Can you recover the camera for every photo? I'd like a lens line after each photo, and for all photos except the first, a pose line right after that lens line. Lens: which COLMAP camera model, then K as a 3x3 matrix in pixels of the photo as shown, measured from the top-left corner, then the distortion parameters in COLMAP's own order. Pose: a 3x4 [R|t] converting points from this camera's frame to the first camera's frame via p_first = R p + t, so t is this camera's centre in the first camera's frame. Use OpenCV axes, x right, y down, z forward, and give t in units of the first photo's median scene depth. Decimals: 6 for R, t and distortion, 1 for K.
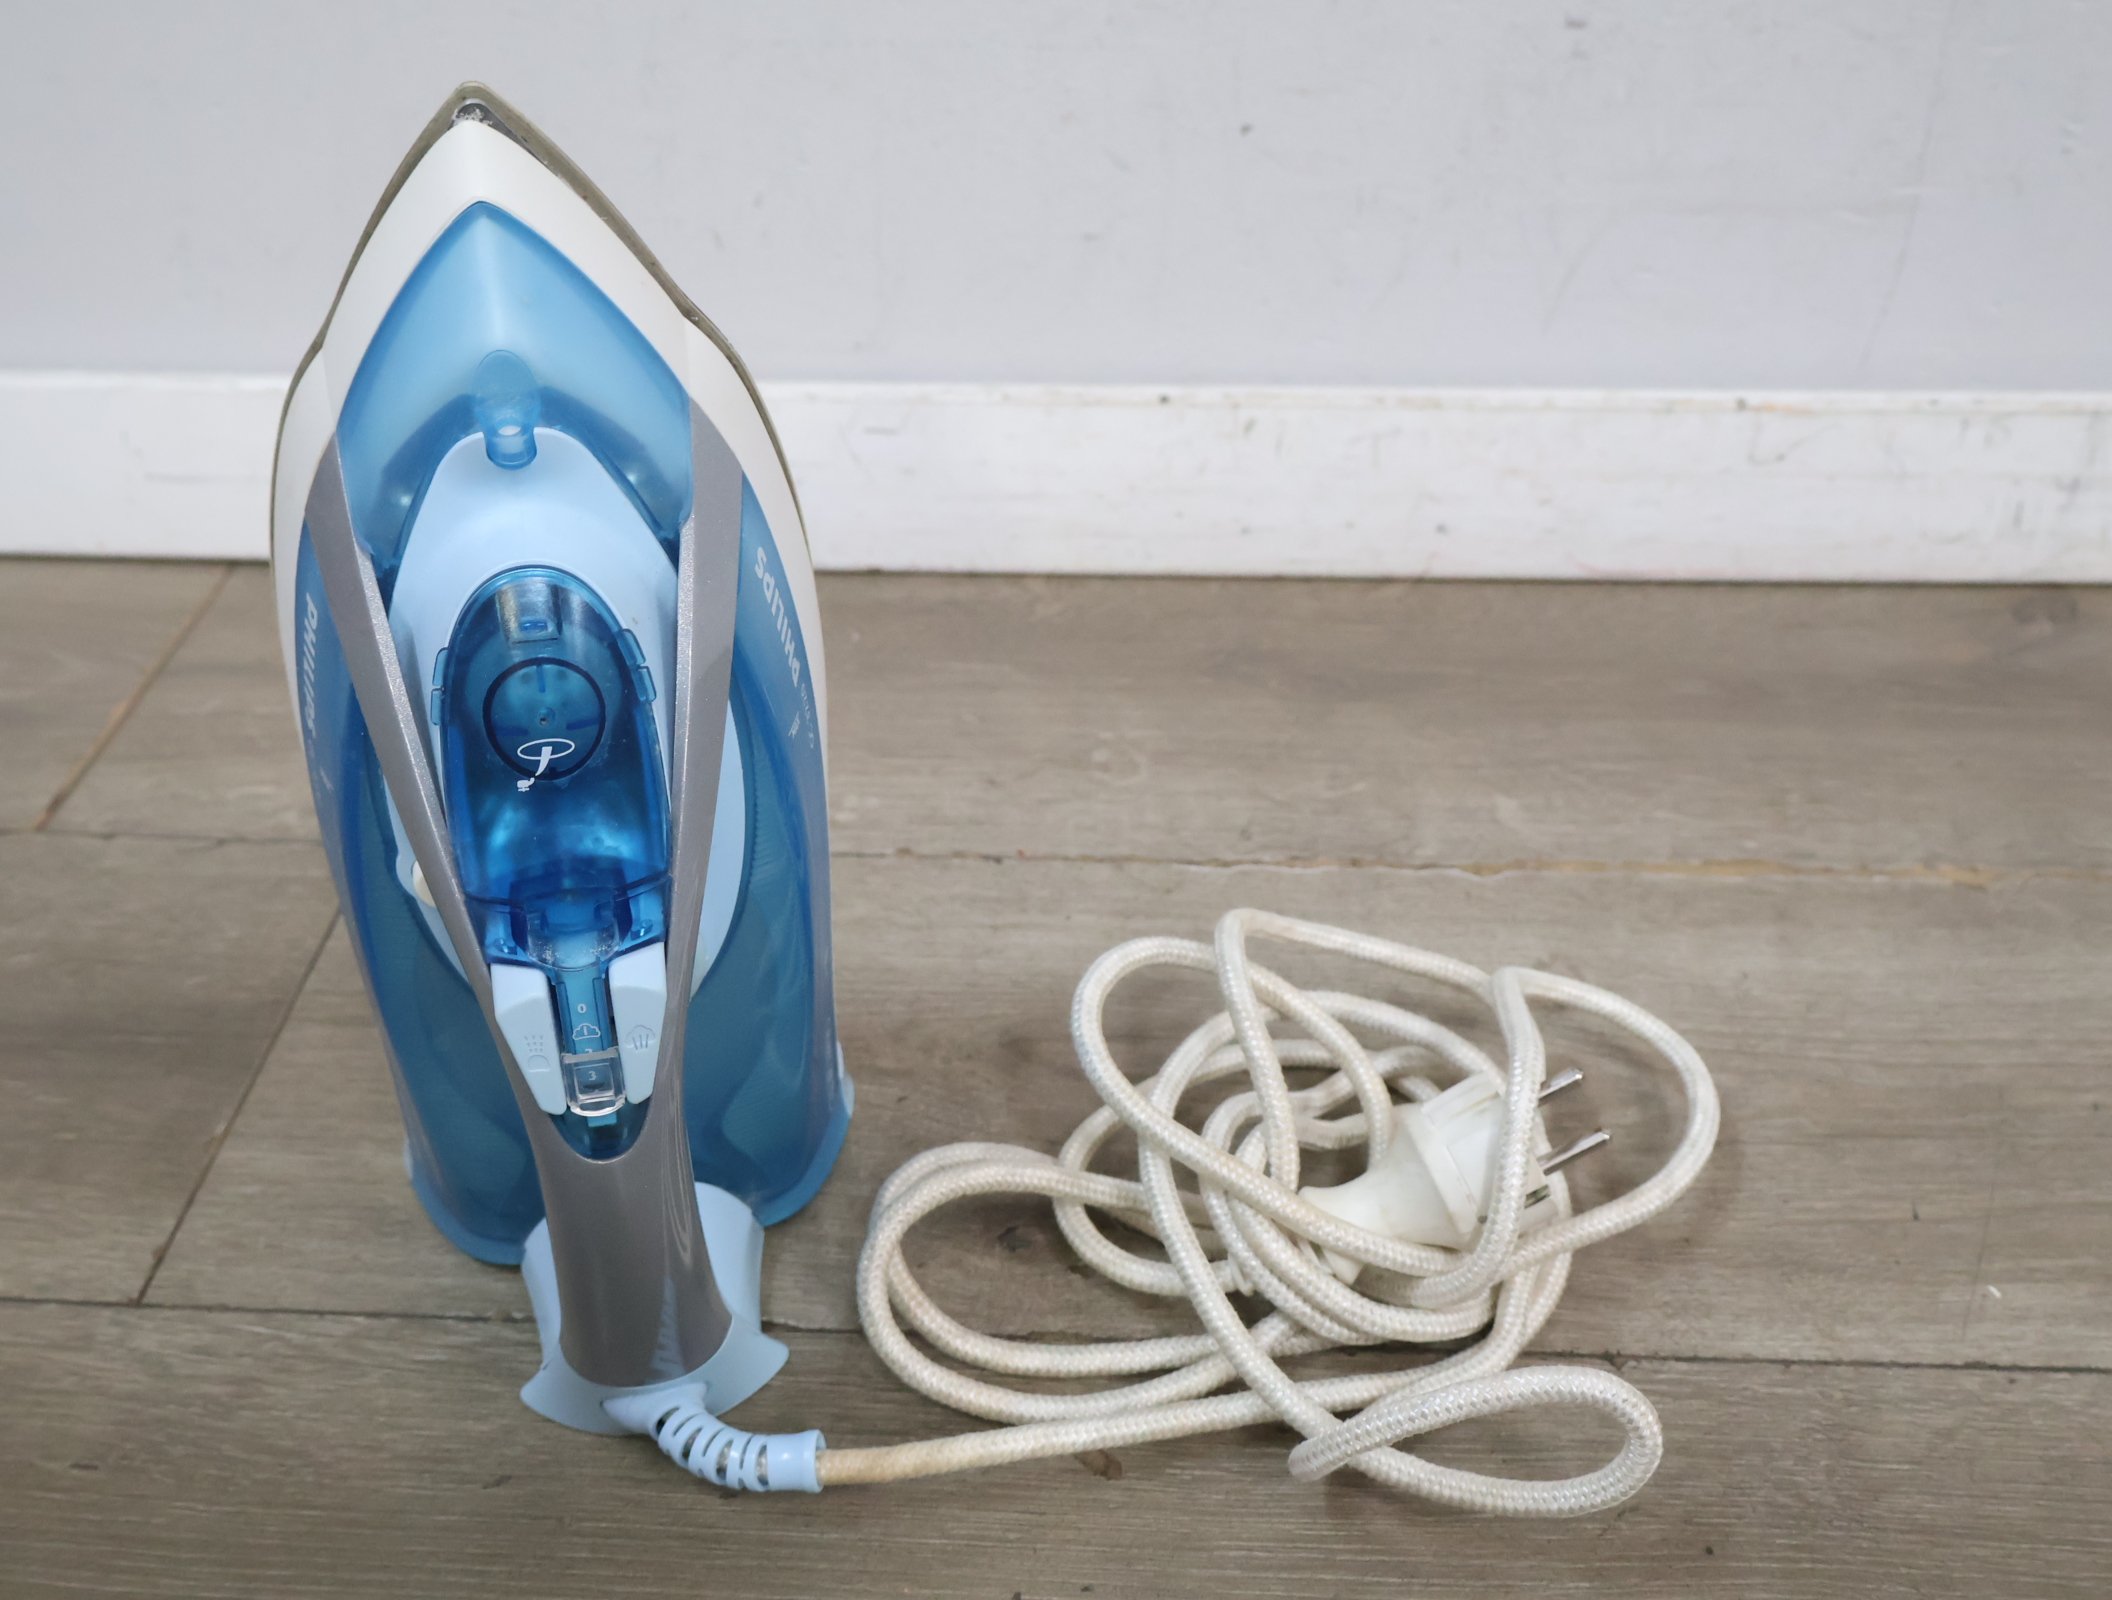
lens RADIAL K [[2426.7, 0, 1039.7], [0, 2426.7, 790.1], [0, 0, 1]] dist [0.002485, 0.000000]
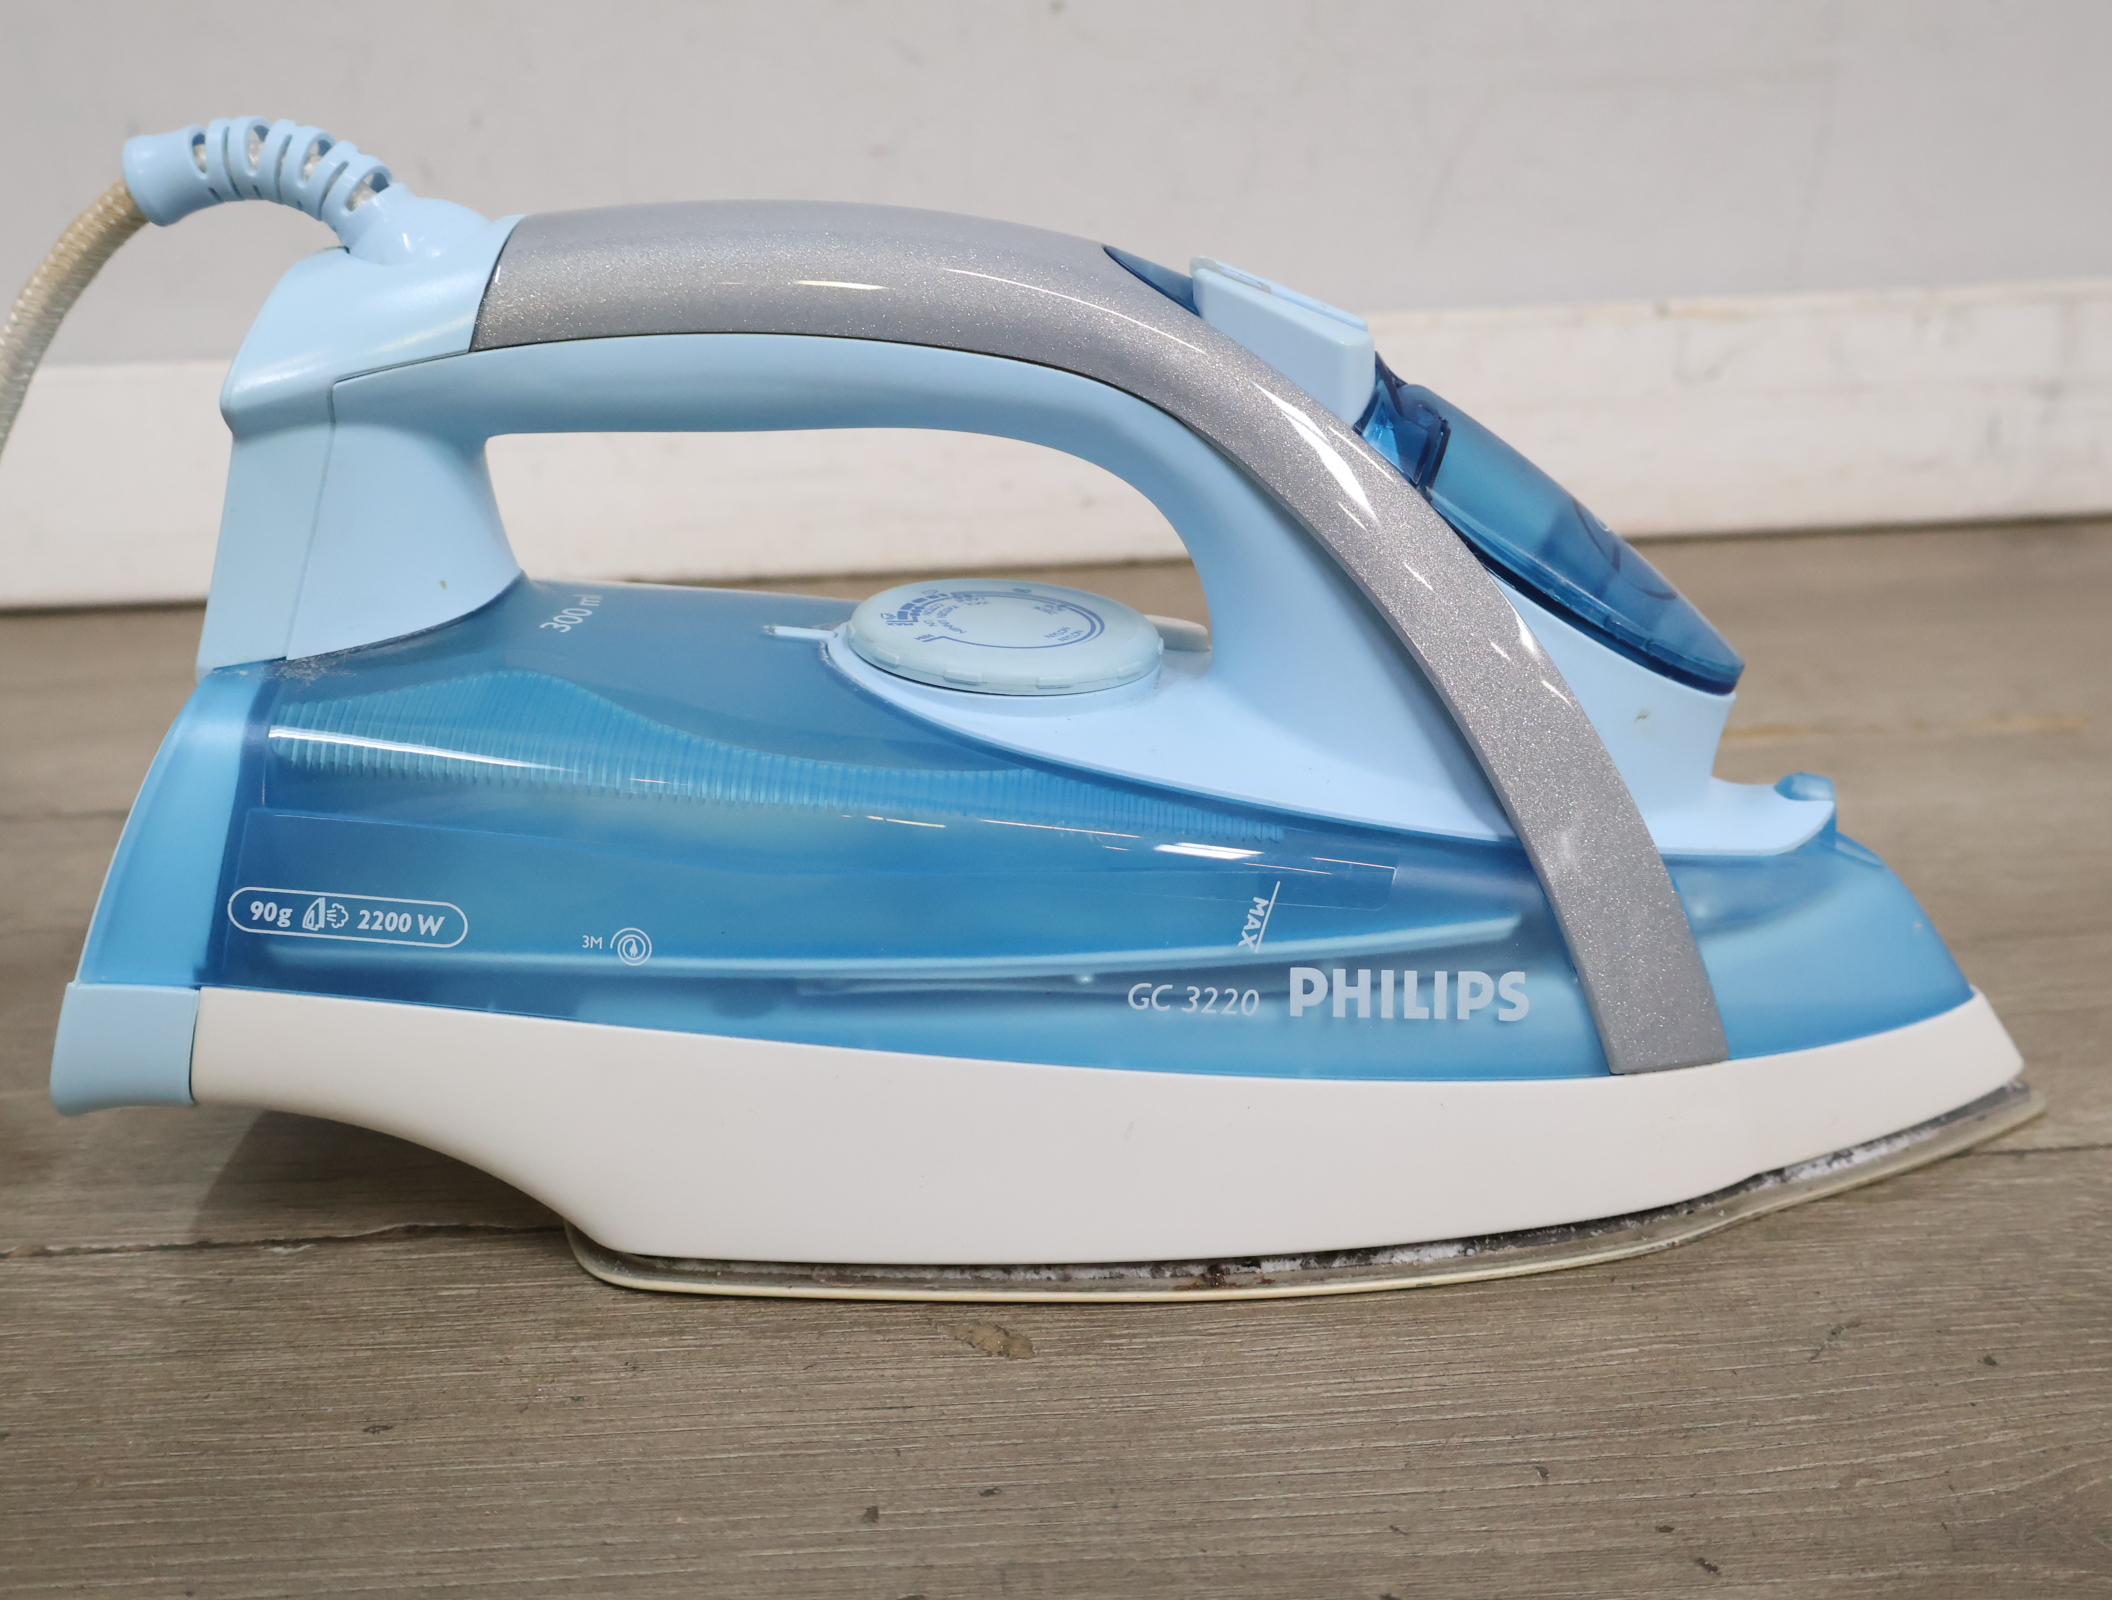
lens RADIAL K [[2426.7, 0, 1053.1], [0, 2426.7, 791.2], [0, 0, 1]] dist [0.002485, 0.000000]
pose [[0.994596, -0.049414, 0.091306, -0.009451], [0.069802, 0.969298, -0.235772, 0.267978], [-0.076852, 0.240871, 0.967510, 0.342445]]
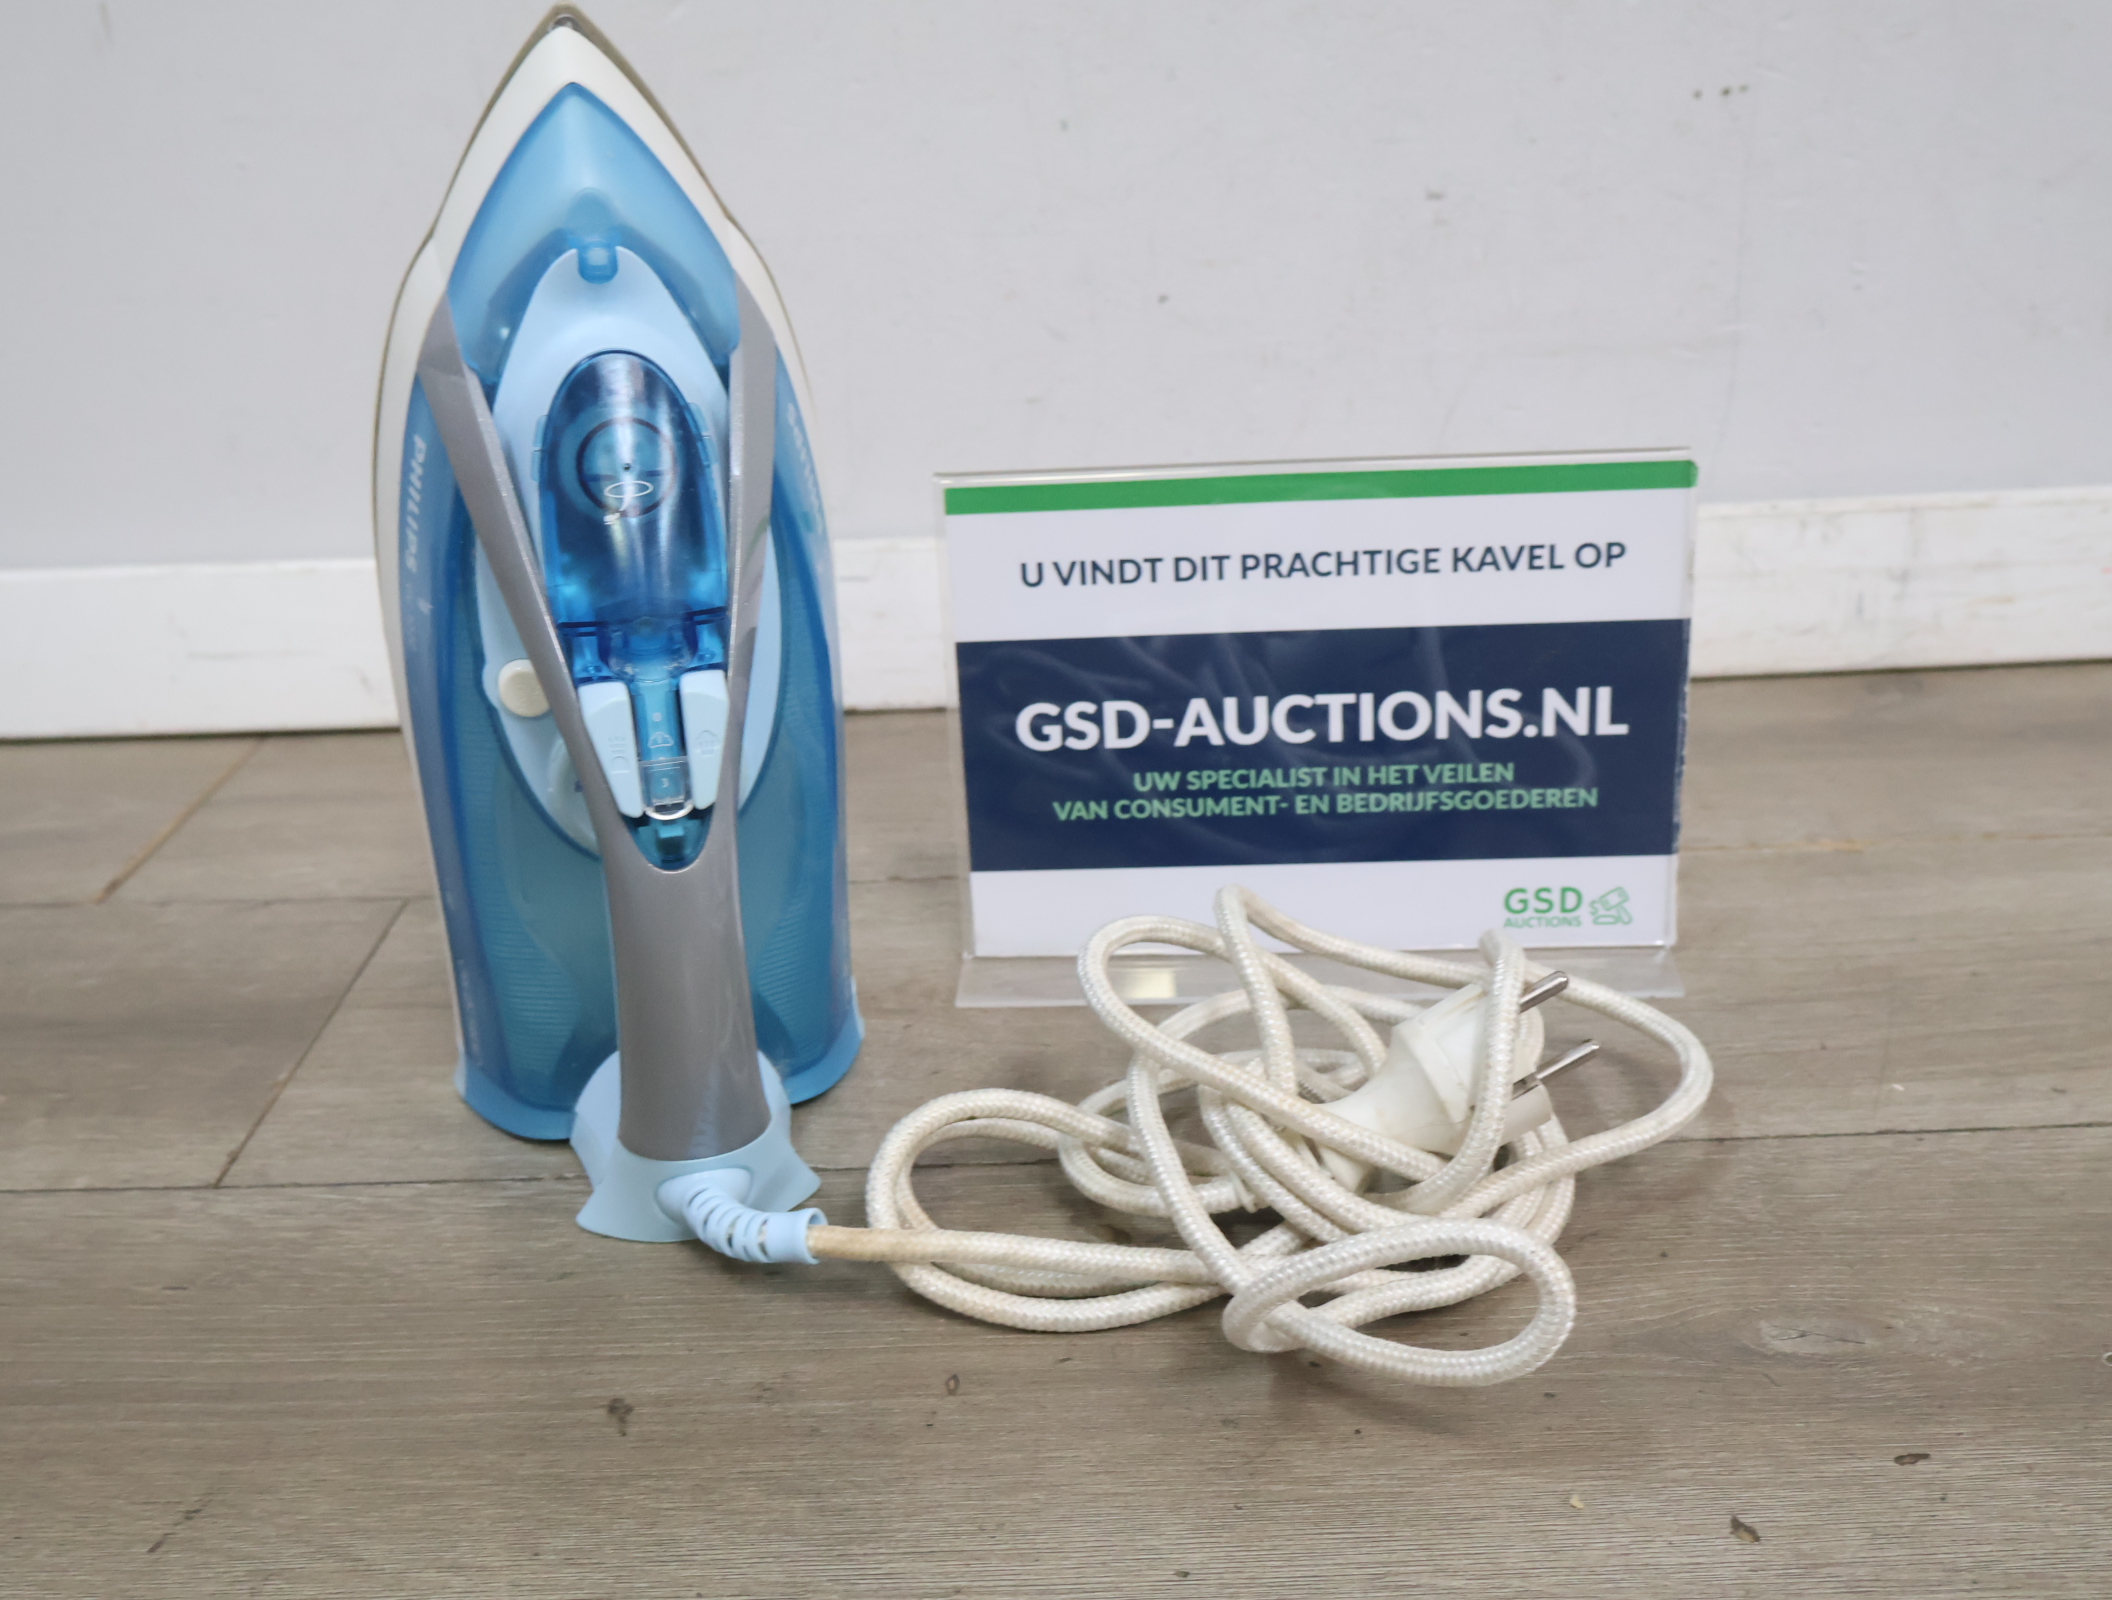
lens RADIAL K [[2426.7, 0, 1040.9], [0, 2426.7, 786.3], [0, 0, 1]] dist [0.002485, 0.000000]
pose [[0.998499, -0.040187, 0.037211, -0.036731], [0.047749, 0.971539, -0.232016, 0.310078], [-0.026827, 0.233445, 0.972000, -0.107718]]
